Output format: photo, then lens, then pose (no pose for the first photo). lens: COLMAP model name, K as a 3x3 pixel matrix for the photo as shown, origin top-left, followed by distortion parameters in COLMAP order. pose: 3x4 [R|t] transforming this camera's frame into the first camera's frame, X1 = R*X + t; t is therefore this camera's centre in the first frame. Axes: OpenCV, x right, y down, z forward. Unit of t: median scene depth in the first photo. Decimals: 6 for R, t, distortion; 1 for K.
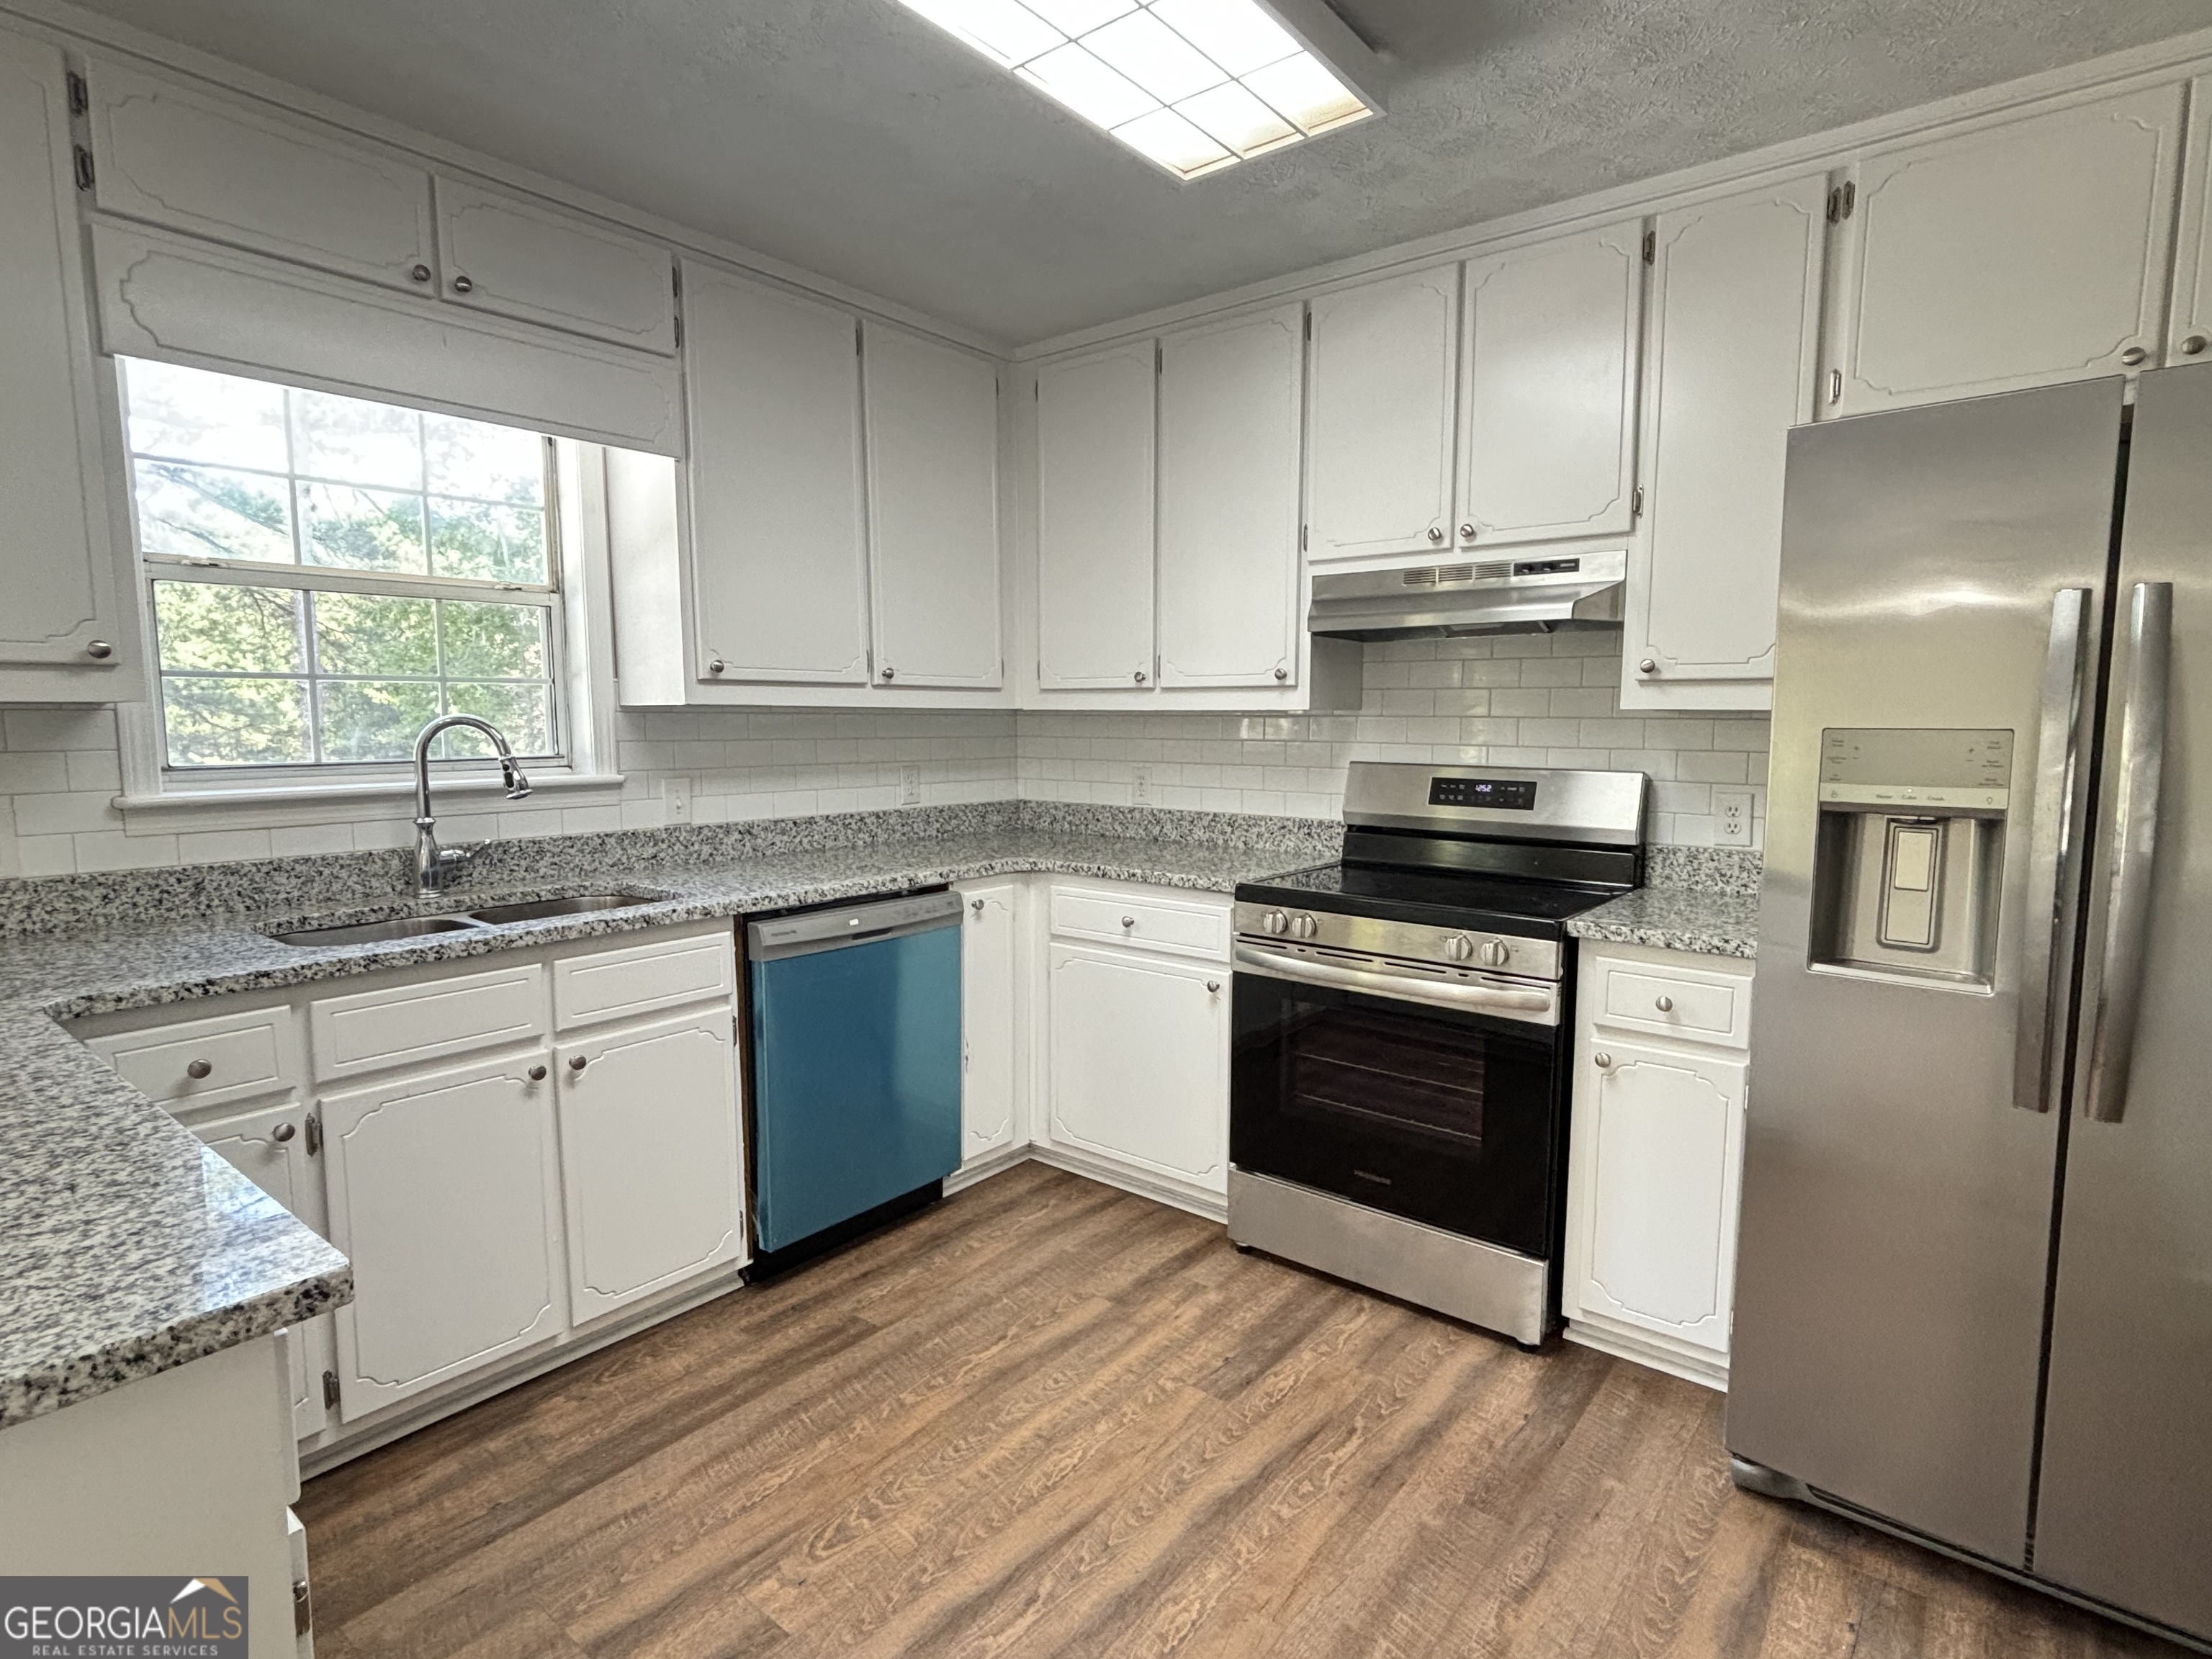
lens RADIAL K [[1130.1, 0, 1100.1], [0, 1130.1, 823.2], [0, 0, 1]] dist [0.000589, -0.005268]
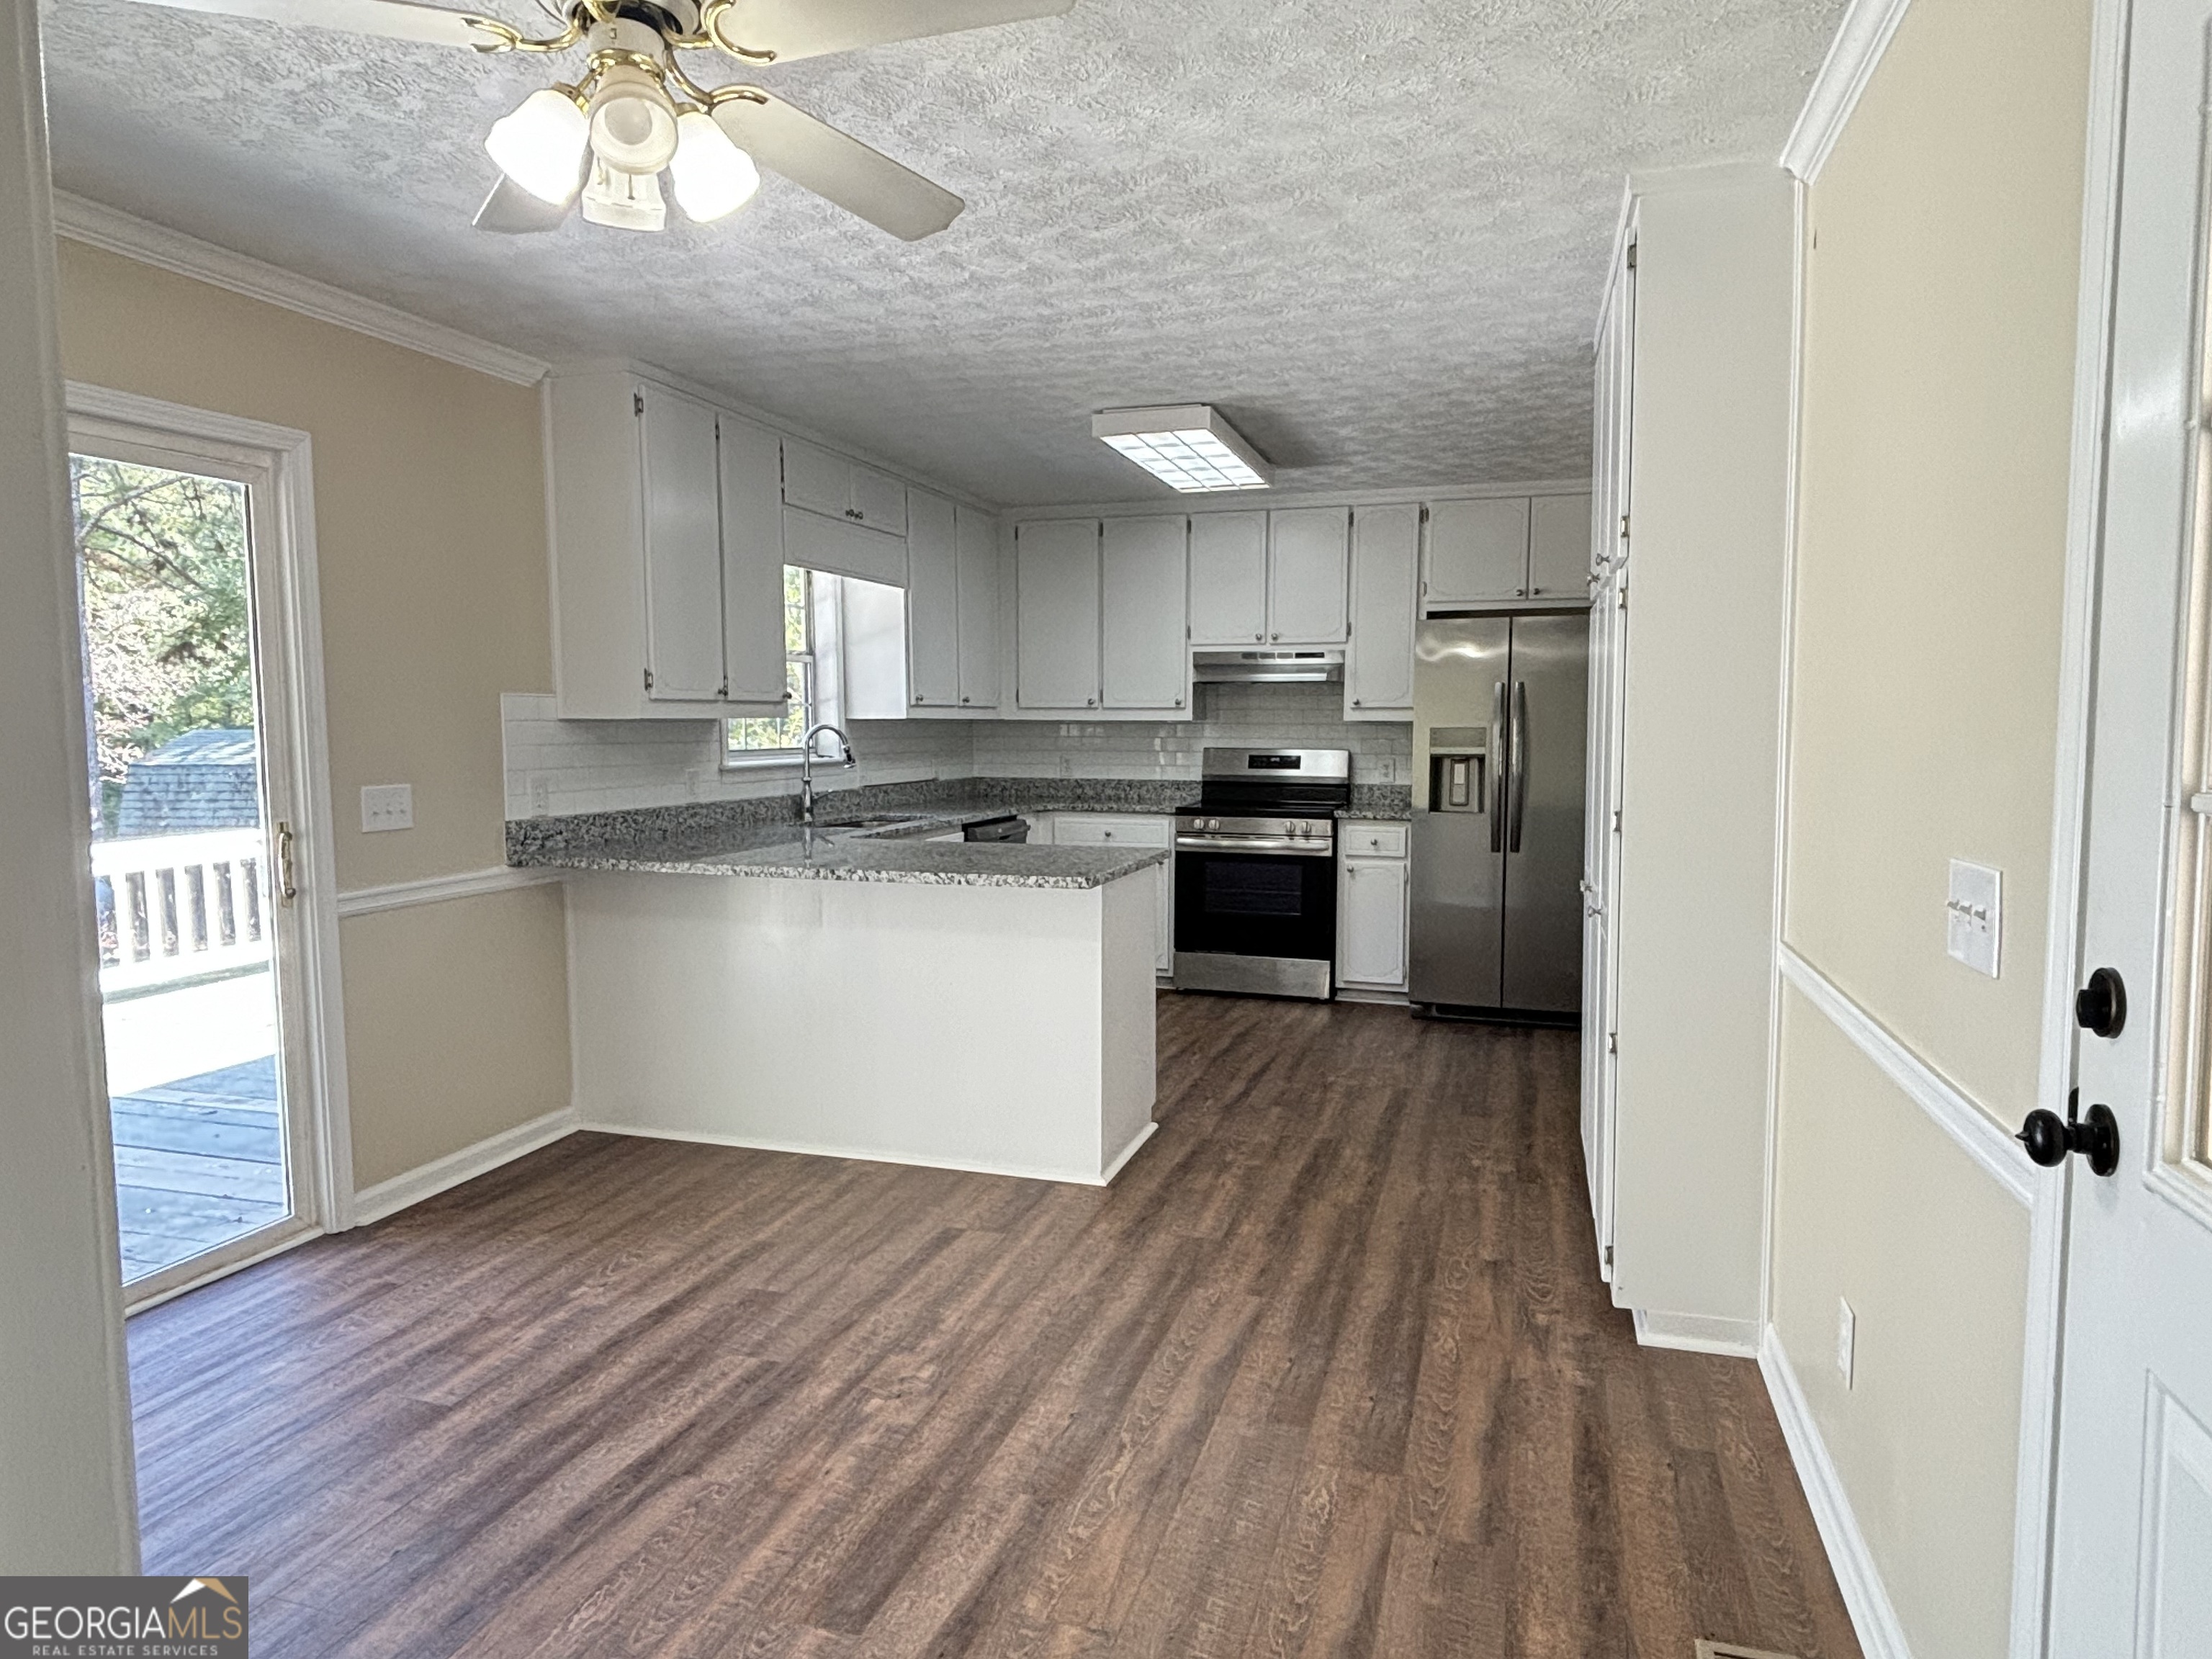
lens RADIAL K [[1329.1, 0, 1099.3], [0, 1329.1, 812.7], [0, 0, 1]] dist [0.021327, -0.029579]
pose [[0.932423, -0.025655, 0.360457, -0.958742], [0.034918, 0.999206, -0.019208, 0.116553], [-0.359678, 0.030497, 0.932578, -1.290047]]
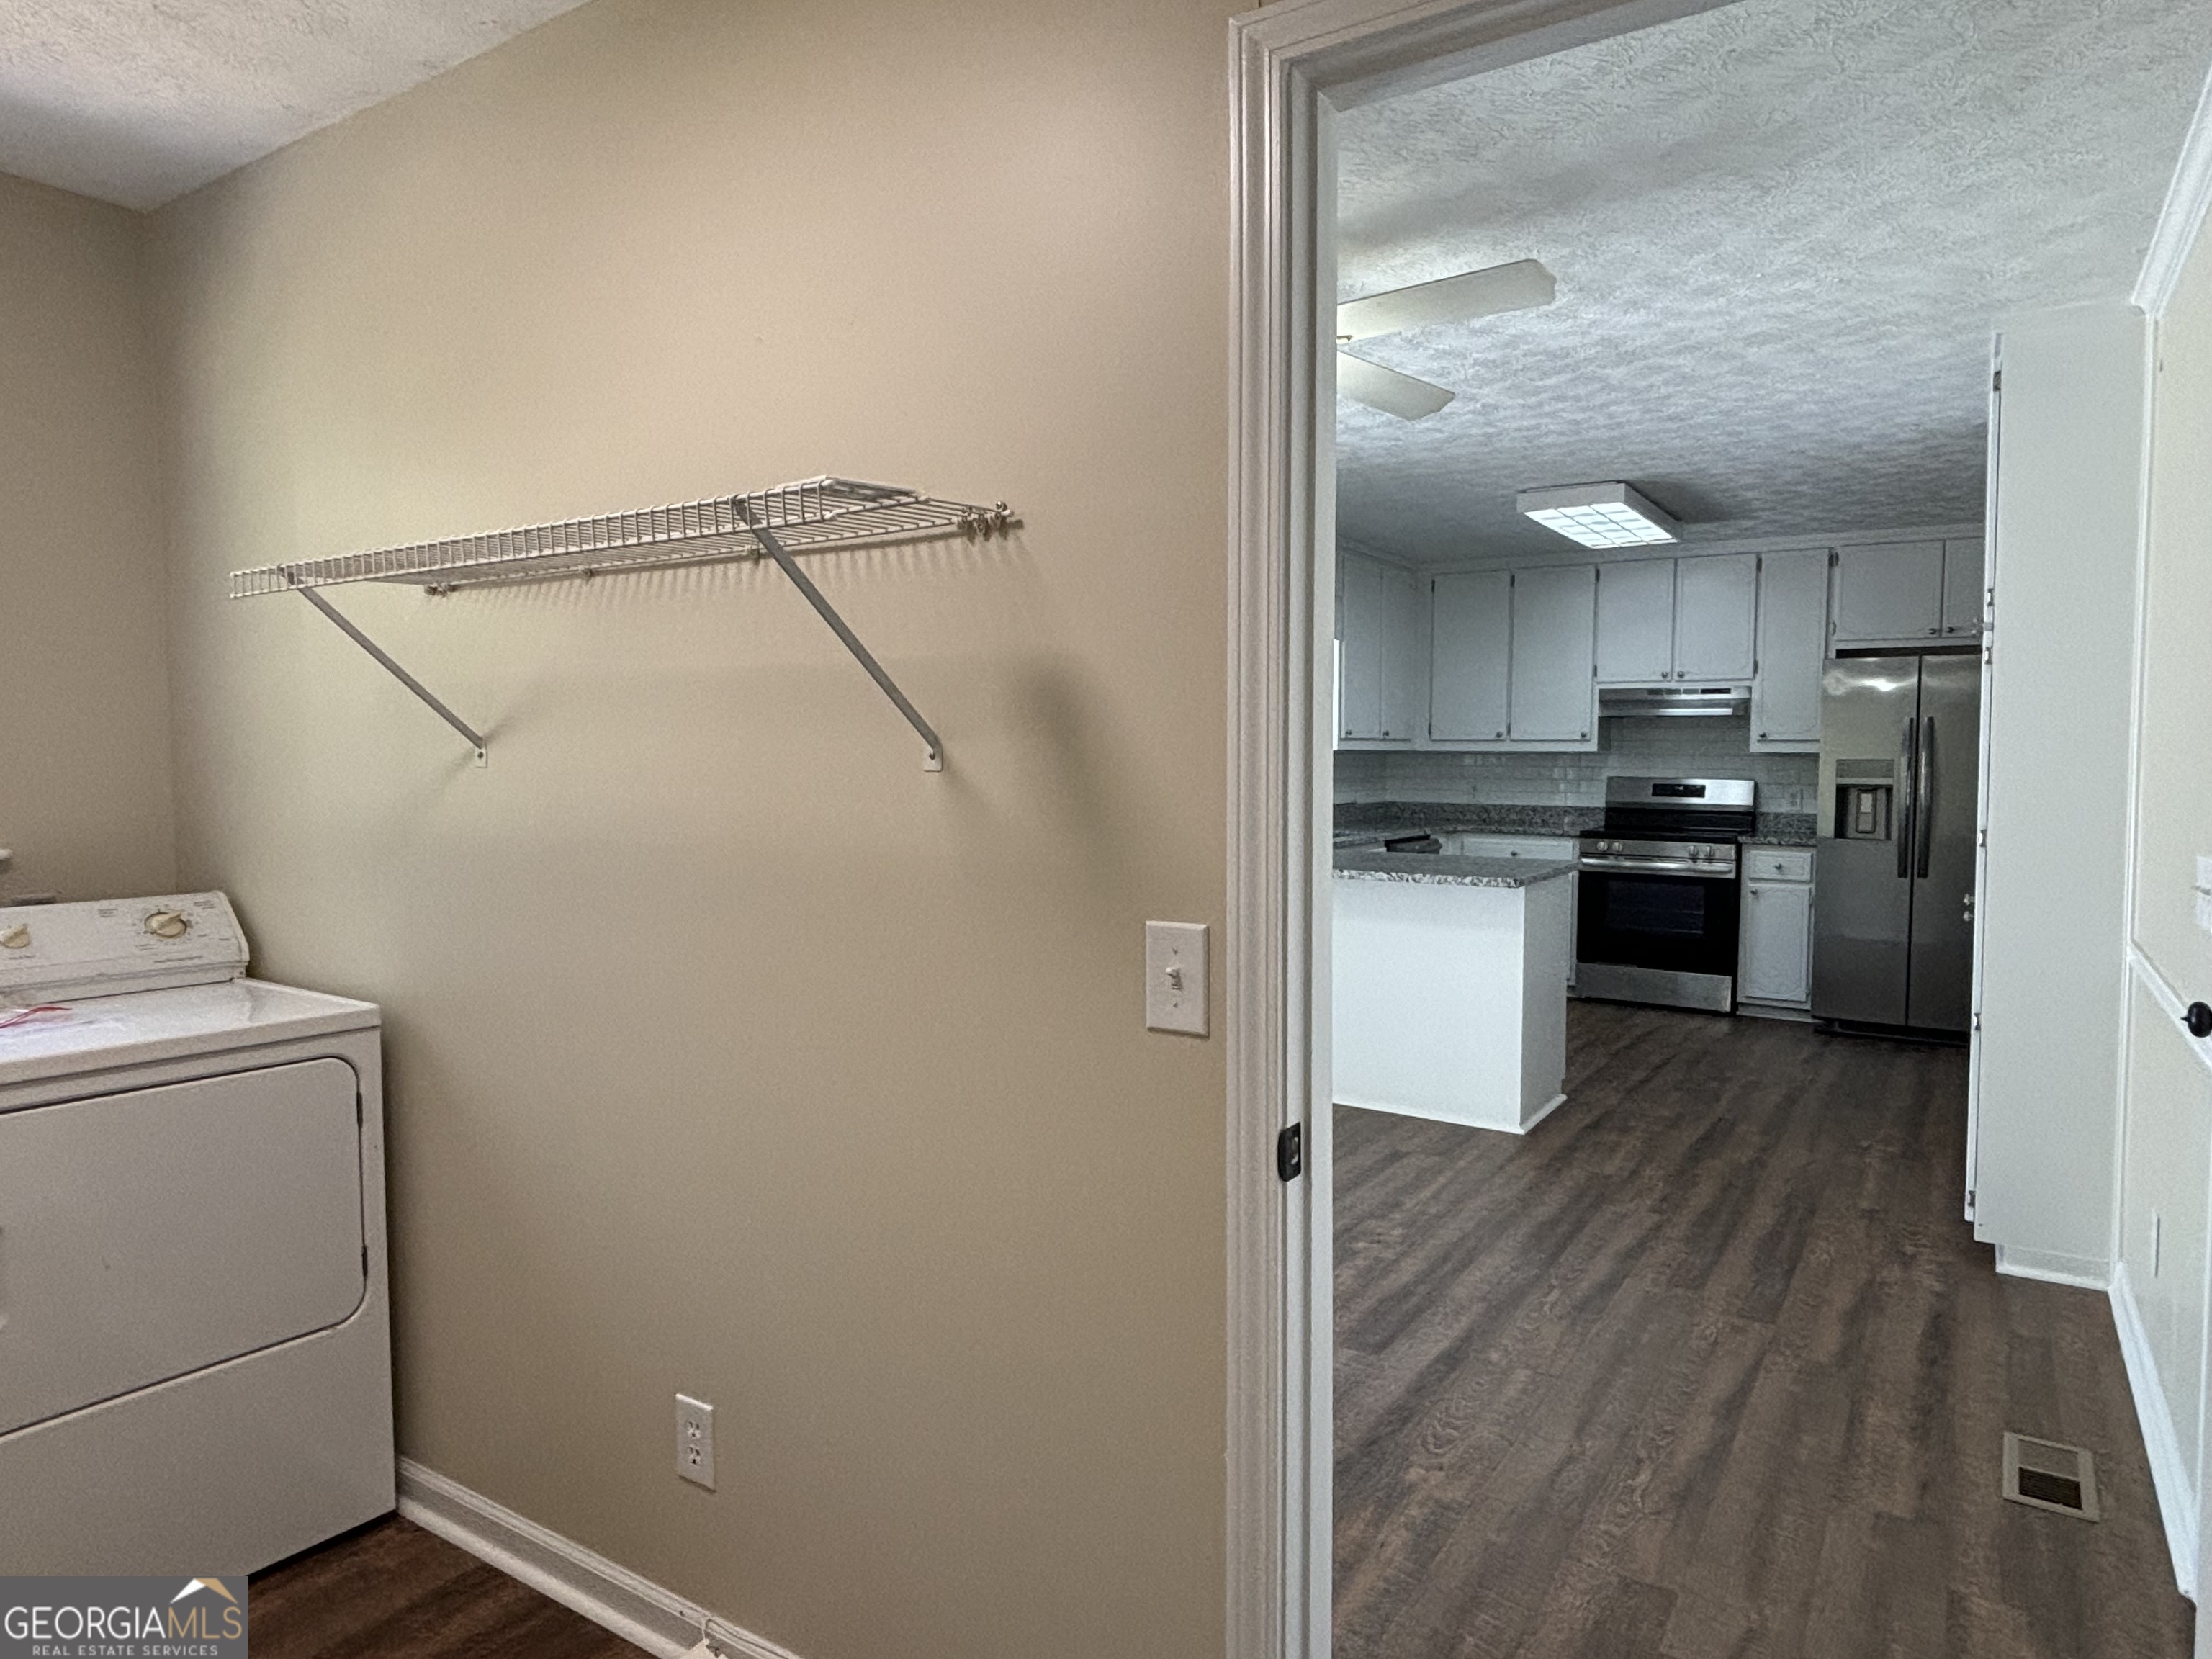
lens RADIAL K [[1329.1, 0, 1109.2], [0, 1329.1, 824.1], [0, 0, 1]] dist [0.021327, -0.029579]
pose [[0.995115, -0.004138, 0.098636, -1.176280], [0.007926, 0.999245, -0.038045, 0.148975], [-0.098404, 0.038640, 0.994396, -1.676067]]
